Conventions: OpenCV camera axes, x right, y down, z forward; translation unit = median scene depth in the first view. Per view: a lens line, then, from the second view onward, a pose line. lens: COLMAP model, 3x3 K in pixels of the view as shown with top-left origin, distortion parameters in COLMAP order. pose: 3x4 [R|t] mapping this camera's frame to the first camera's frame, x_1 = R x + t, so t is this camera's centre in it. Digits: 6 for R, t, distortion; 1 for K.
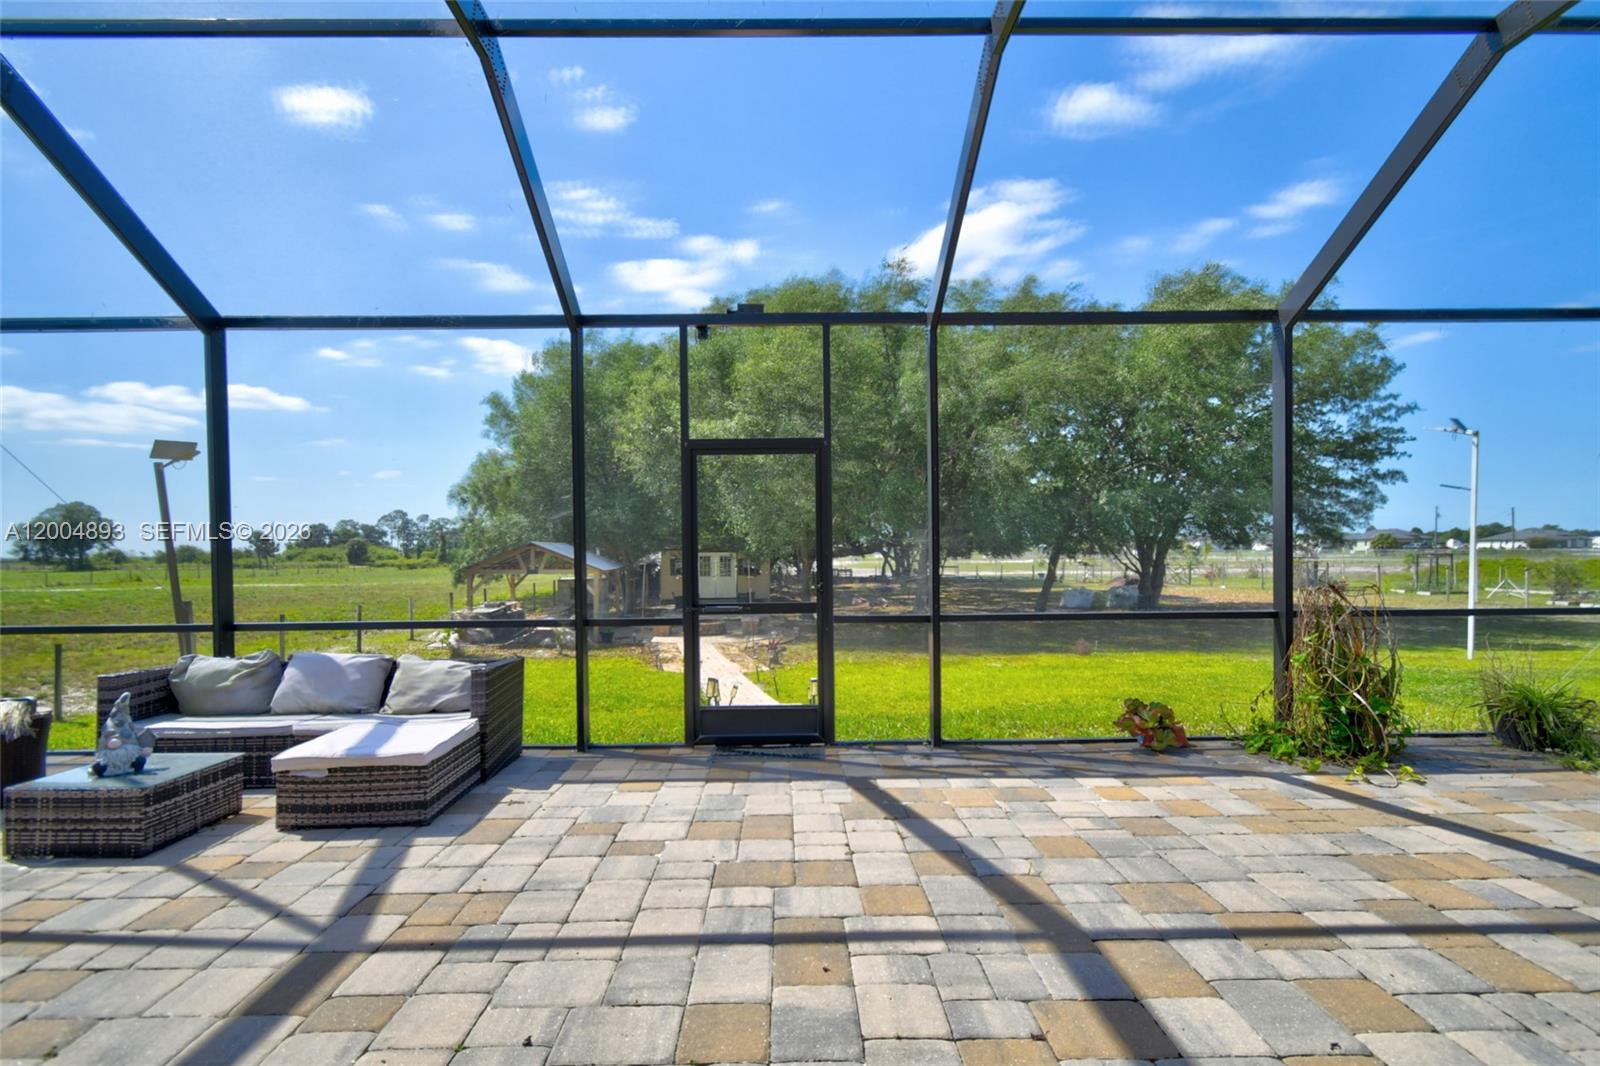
lens RADIAL K [[737.8, 0, 797.8], [0, 737.8, 552.7], [0, 0, 1]] dist [-0.002981, -0.001031]
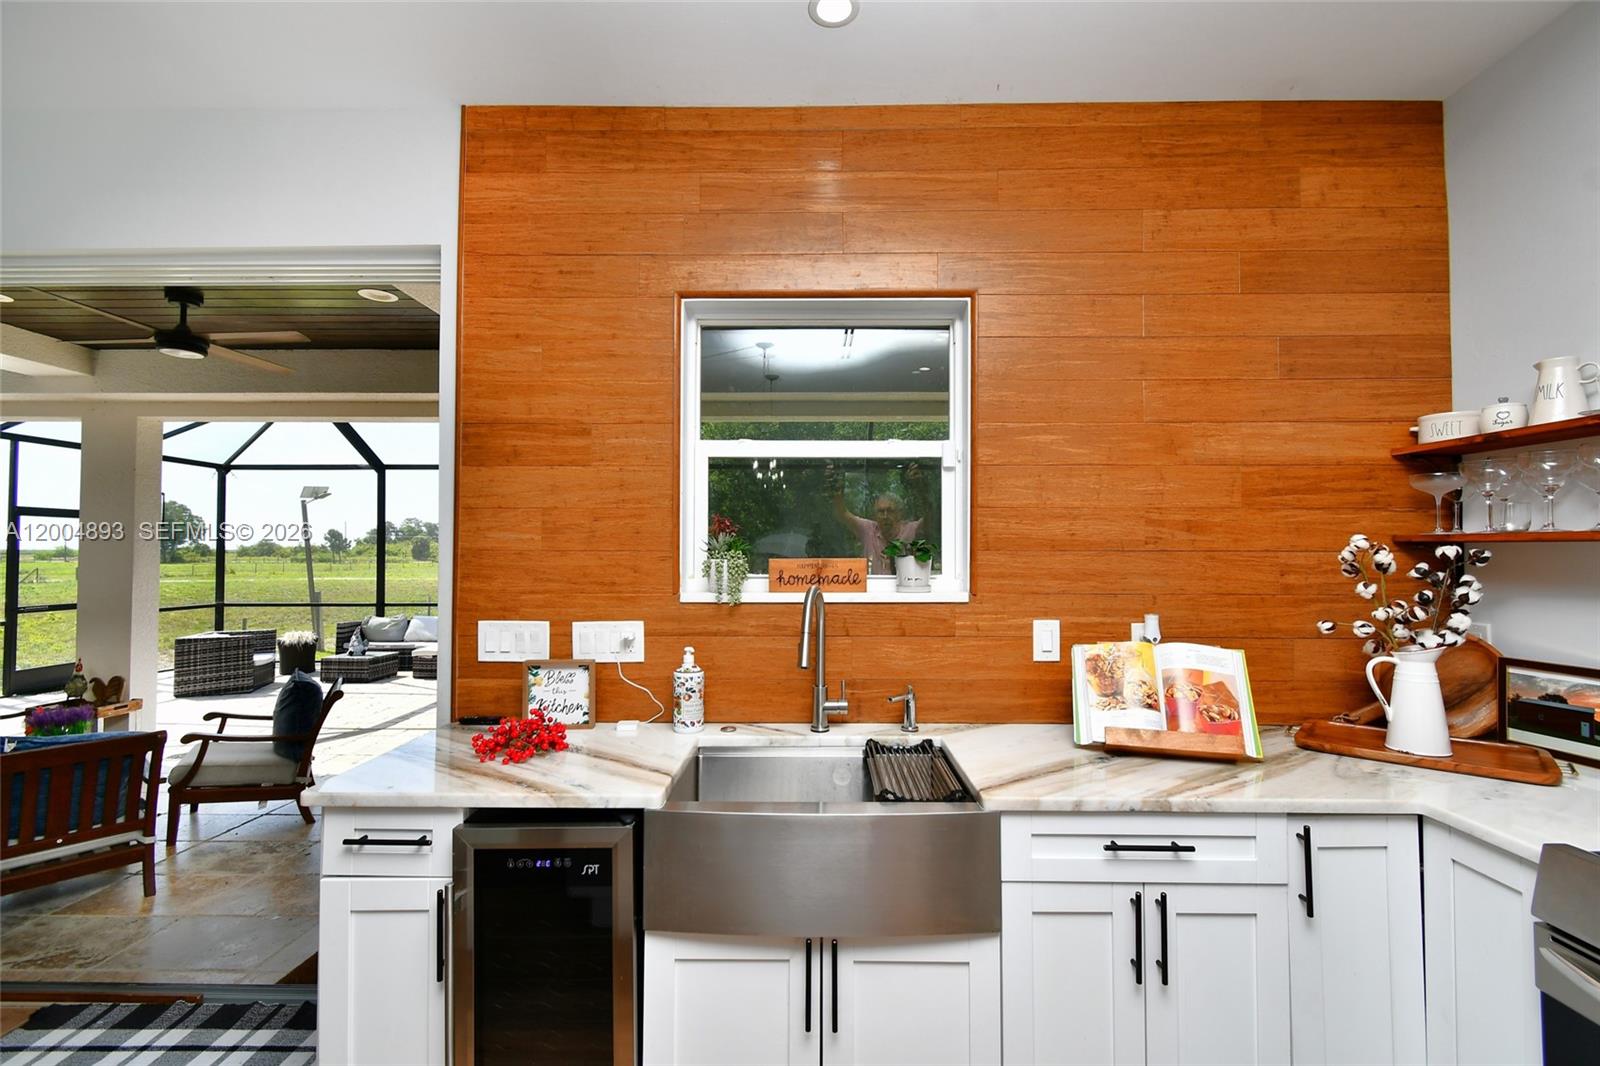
lens RADIAL K [[707.4, 0, 808.0], [0, 707.4, 536.1], [0, 0, 1]] dist [0.000400, -0.000512]
pose [[0.999243, 0.011075, -0.037284, 0.319091], [-0.011965, 0.999647, -0.023720, -0.037168], [0.037008, 0.024149, 0.999023, -0.595809]]
